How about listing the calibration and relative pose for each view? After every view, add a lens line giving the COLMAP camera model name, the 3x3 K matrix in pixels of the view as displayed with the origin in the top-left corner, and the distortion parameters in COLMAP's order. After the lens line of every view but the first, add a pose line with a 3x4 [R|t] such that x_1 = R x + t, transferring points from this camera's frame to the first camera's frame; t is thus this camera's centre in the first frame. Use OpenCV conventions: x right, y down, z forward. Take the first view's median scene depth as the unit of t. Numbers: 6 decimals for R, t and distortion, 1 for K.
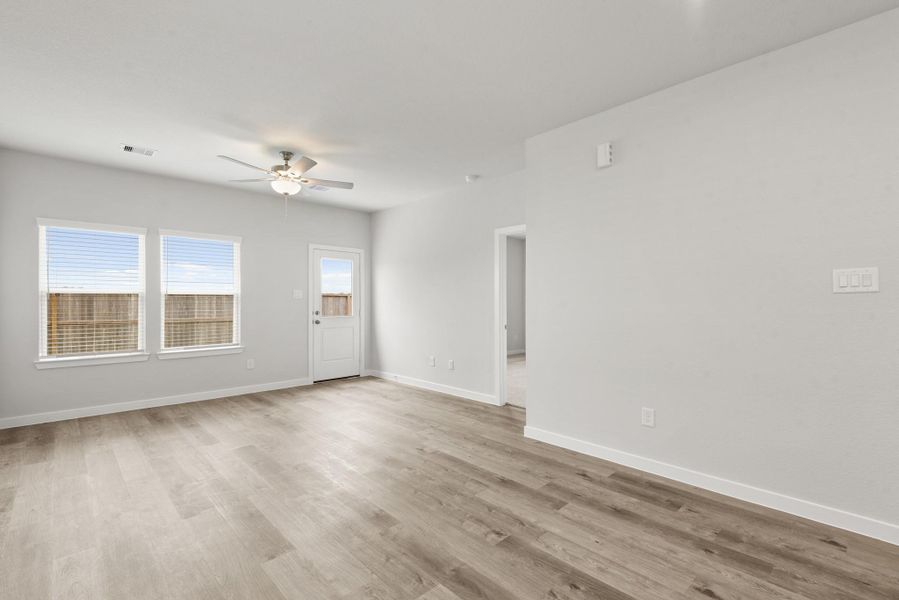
lens RADIAL K [[411.5, 0, 475.3], [0, 411.5, 301.2], [0, 0, 1]] dist [0.000594, 0.000700]
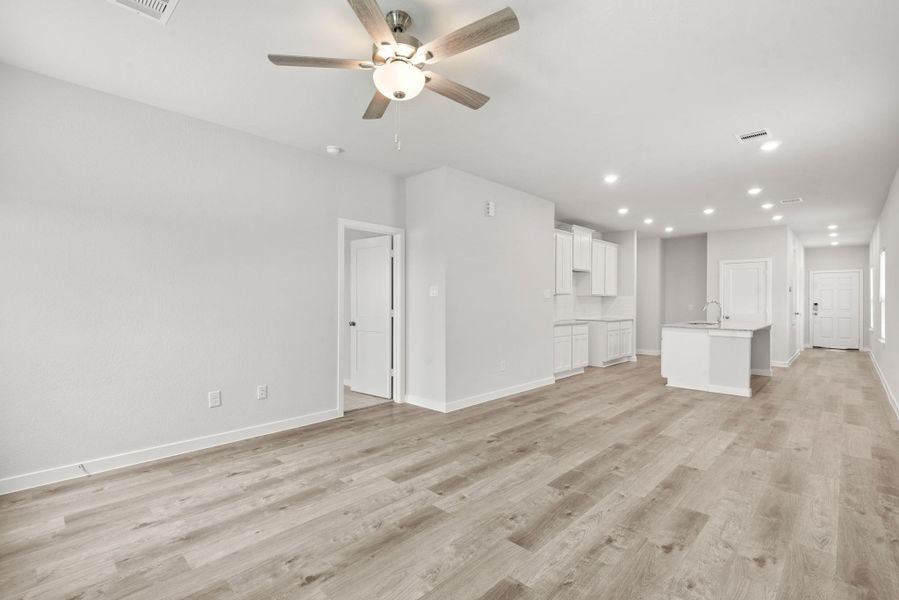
lens RADIAL K [[411.5, 0, 475.3], [0, 411.5, 301.2], [0, 0, 1]] dist [0.000594, 0.000700]
pose [[-0.037475, -0.010599, 0.999241, -1.095697], [-0.000736, 0.999944, 0.010579, 0.013921], [-0.999297, -0.000339, -0.037481, 1.056043]]
